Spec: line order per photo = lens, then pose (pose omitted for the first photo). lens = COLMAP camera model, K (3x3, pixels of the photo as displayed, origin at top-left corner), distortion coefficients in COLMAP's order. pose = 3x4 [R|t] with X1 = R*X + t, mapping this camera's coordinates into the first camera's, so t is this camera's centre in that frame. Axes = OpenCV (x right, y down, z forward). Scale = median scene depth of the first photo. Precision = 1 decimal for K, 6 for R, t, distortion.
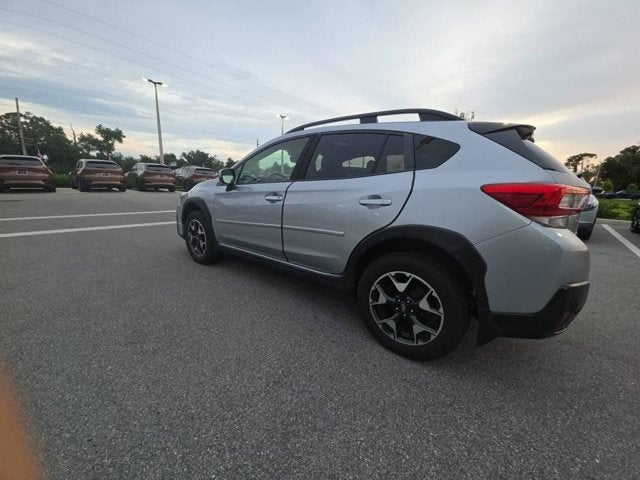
lens RADIAL K [[253.1, 0, 322.0], [0, 253.1, 240.9], [0, 0, 1]] dist [0.016705, -0.010124]
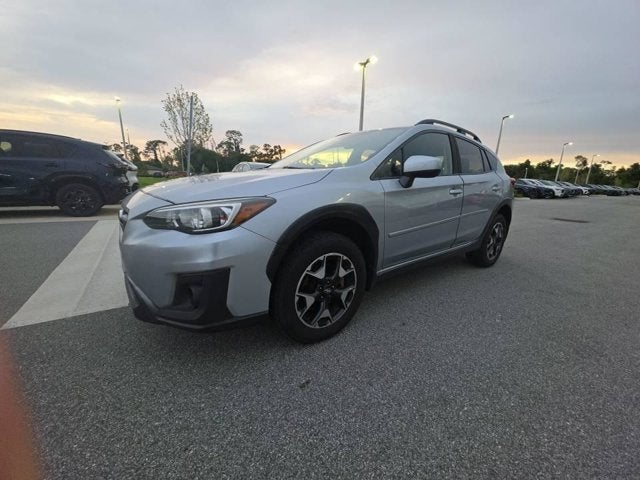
lens RADIAL K [[253.1, 0, 322.0], [0, 253.1, 240.9], [0, 0, 1]] dist [0.016705, -0.010124]
pose [[0.229531, -0.252863, 0.939881, -1.389982], [0.188004, 0.958995, 0.212093, -0.308654], [-0.954971, 0.128019, 0.267658, 1.318126]]
